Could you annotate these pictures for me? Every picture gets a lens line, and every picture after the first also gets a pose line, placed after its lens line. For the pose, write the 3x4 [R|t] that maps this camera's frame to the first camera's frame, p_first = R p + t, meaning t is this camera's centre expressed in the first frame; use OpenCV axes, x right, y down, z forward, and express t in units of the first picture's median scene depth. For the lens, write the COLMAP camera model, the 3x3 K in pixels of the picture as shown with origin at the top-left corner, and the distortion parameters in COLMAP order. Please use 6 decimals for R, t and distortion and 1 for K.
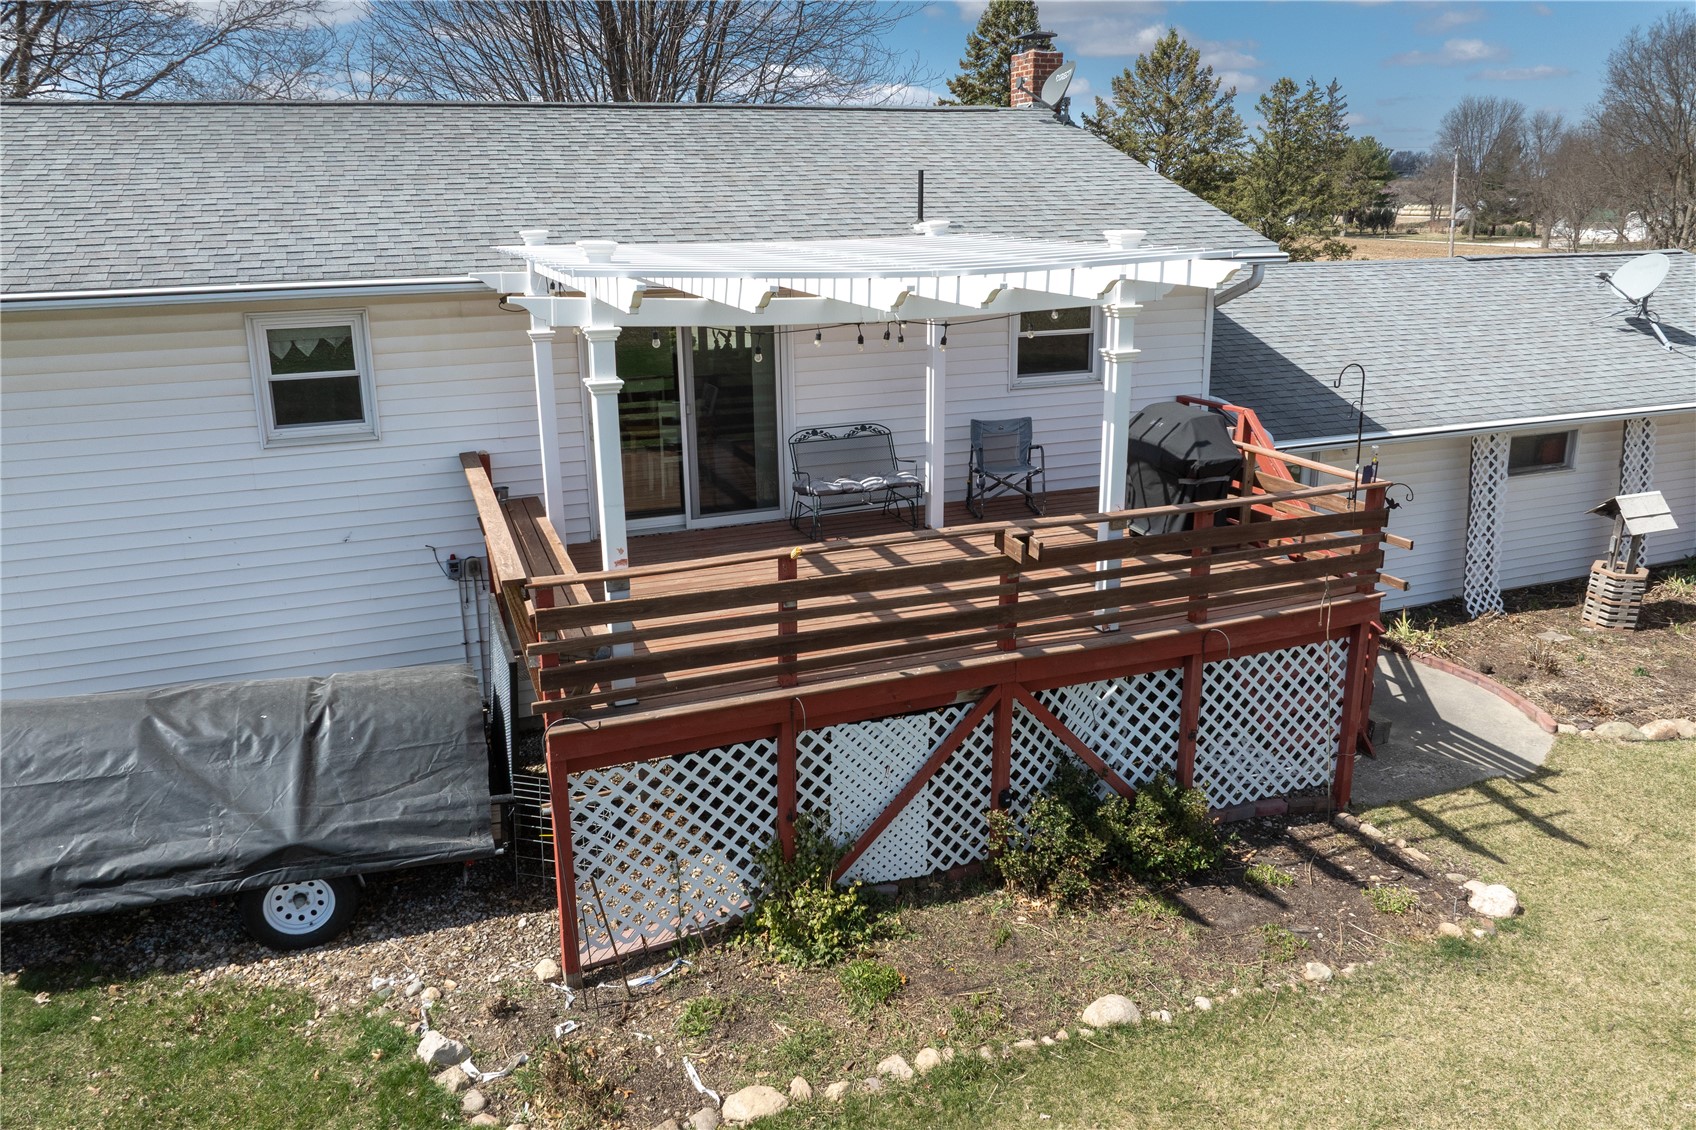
lens RADIAL K [[1203.4, 0, 852.3], [0, 1203.4, 522.7], [0, 0, 1]] dist [-0.032415, 0.000222]
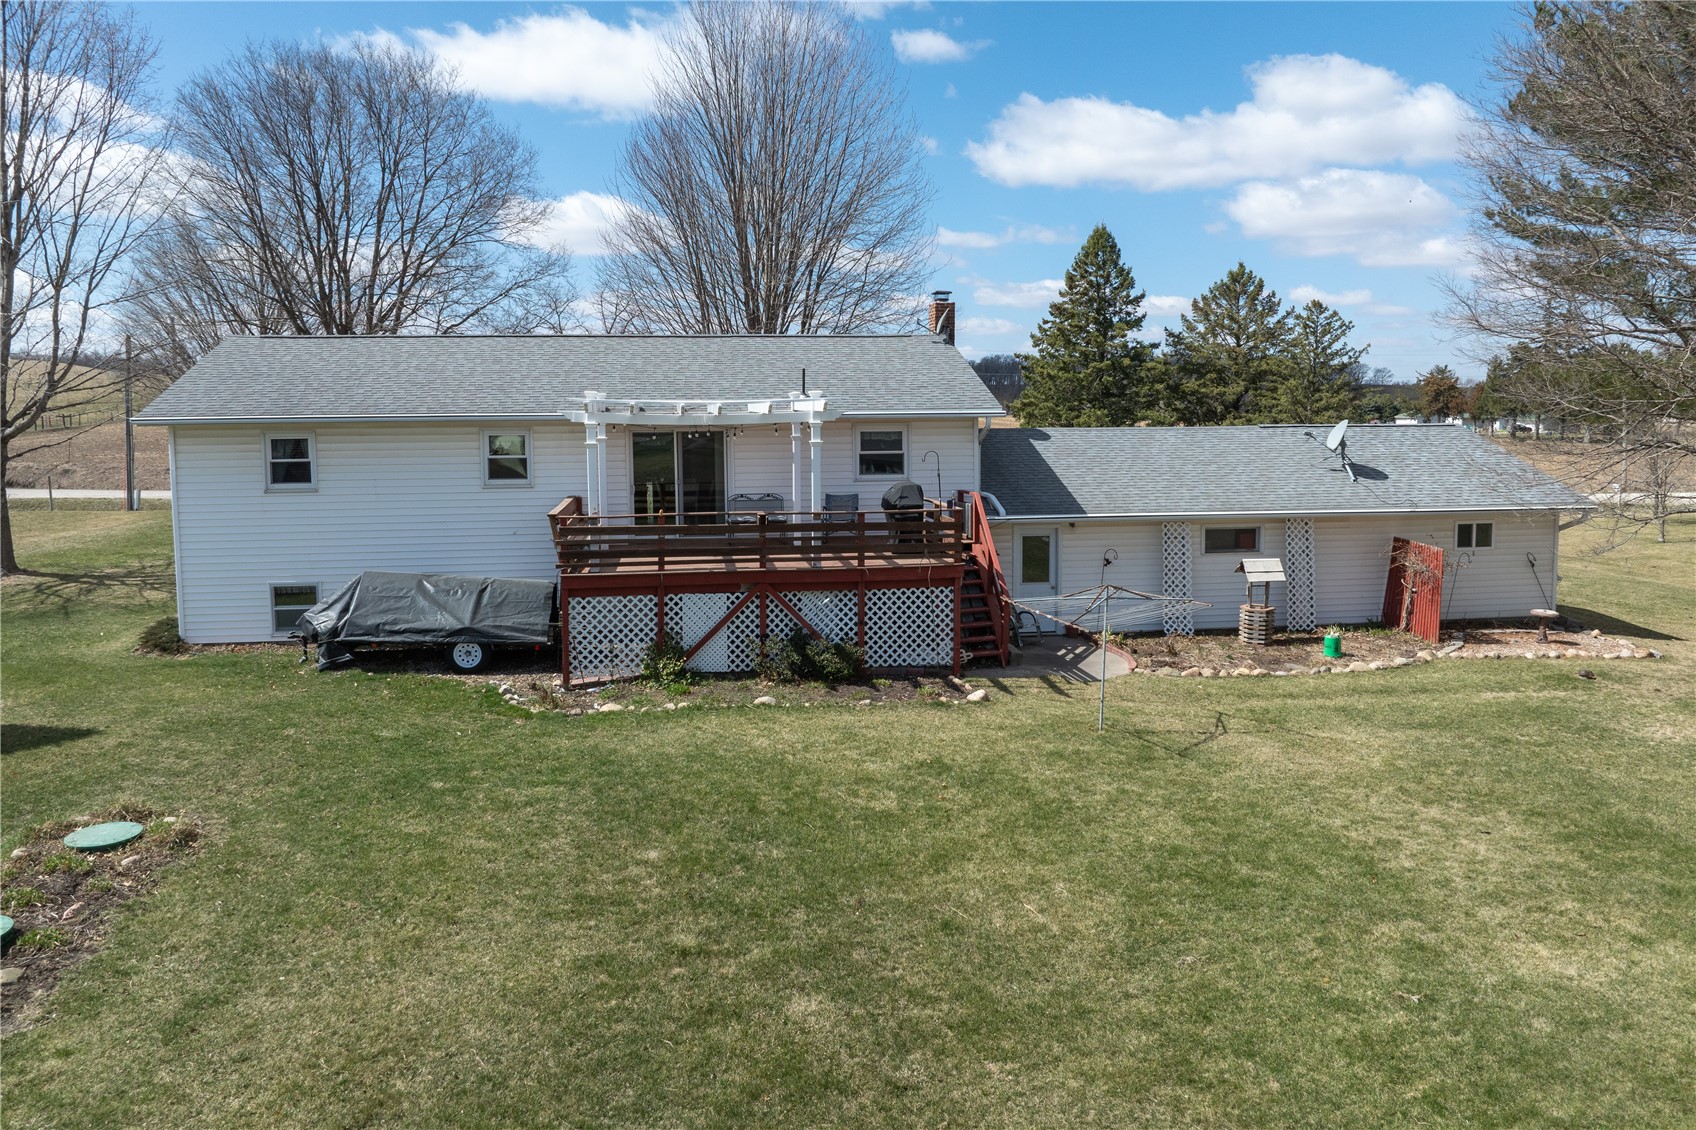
lens RADIAL K [[1203.4, 0, 852.3], [0, 1203.4, 522.7], [0, 0, 1]] dist [-0.032415, 0.000222]
pose [[0.976700, 0.025955, -0.213032, 0.767874], [-0.060740, 0.985504, -0.158406, 0.365728], [0.205833, 0.167655, 0.964119, -1.171427]]
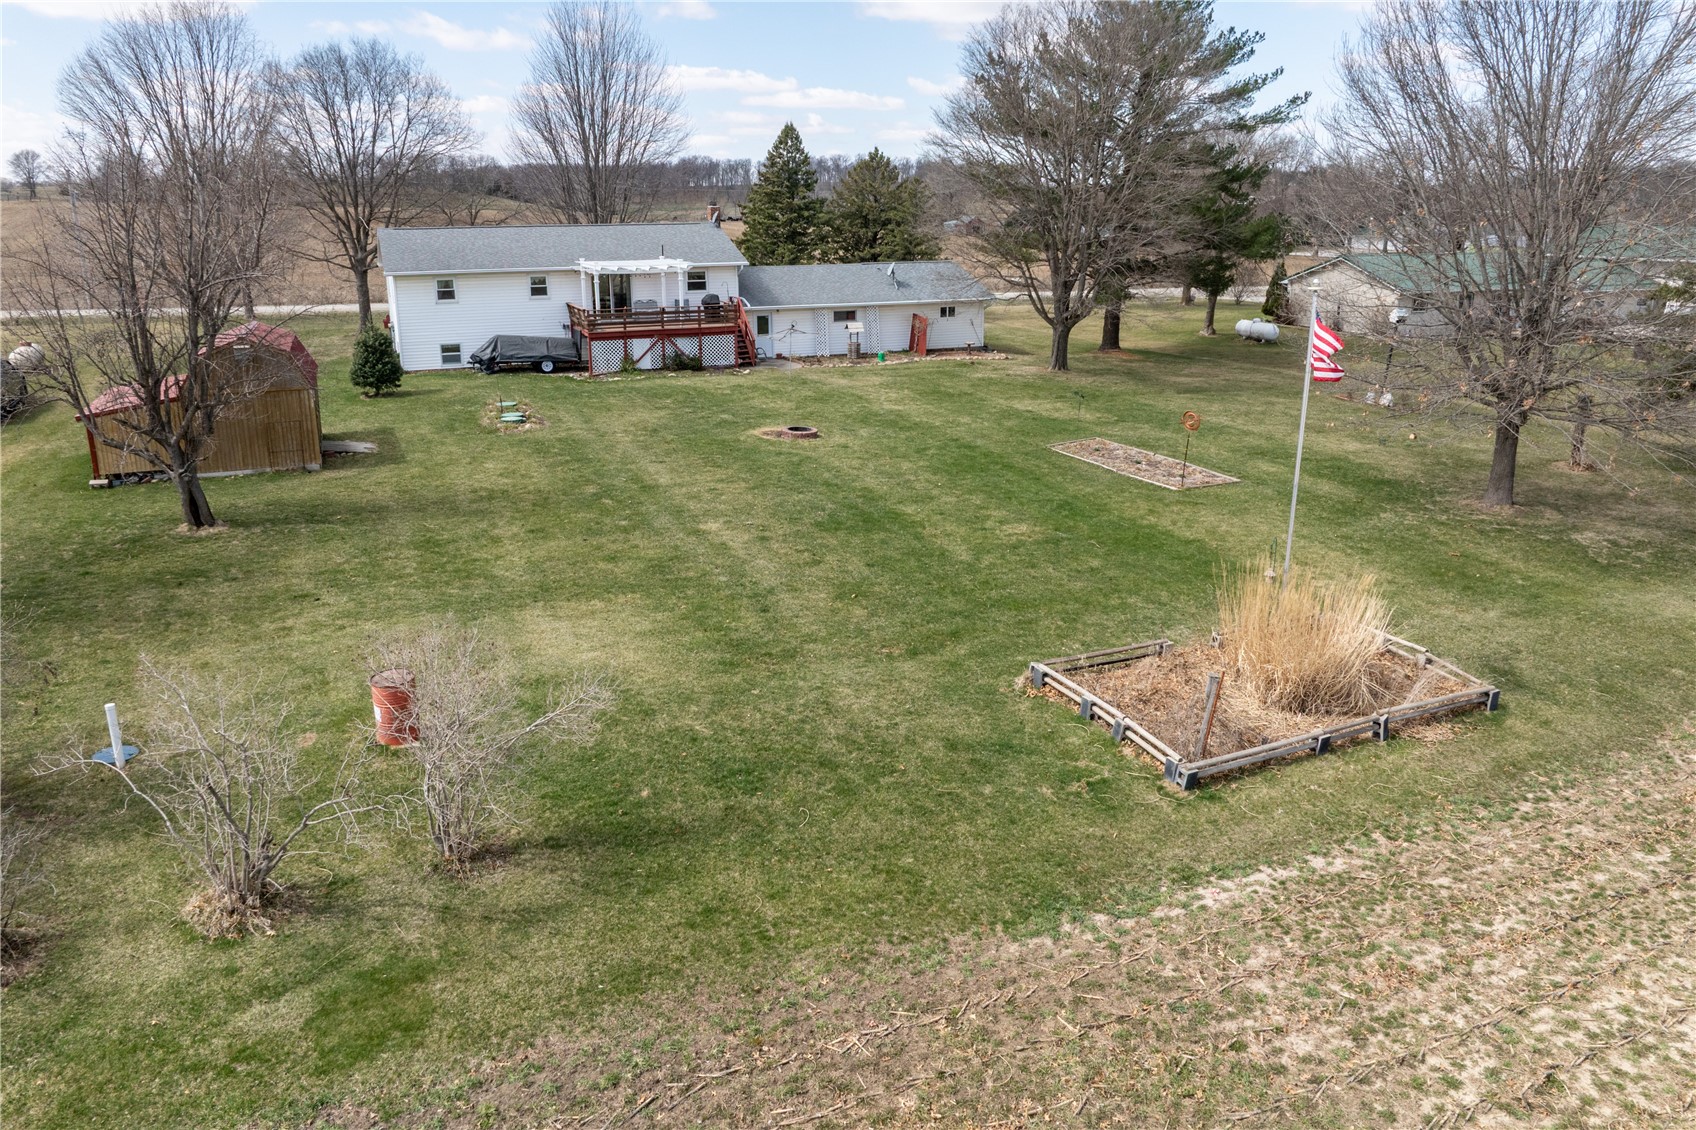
lens RADIAL K [[1083.2, 0, 843.9], [0, 1083.2, 508.4], [0, 0, 1]] dist [-0.034271, 0.005778]
pose [[0.999600, -0.001037, 0.028273, 0.867522], [0.000826, 0.999972, 0.007478, 0.950191], [-0.028280, -0.007452, 0.999572, -4.384821]]
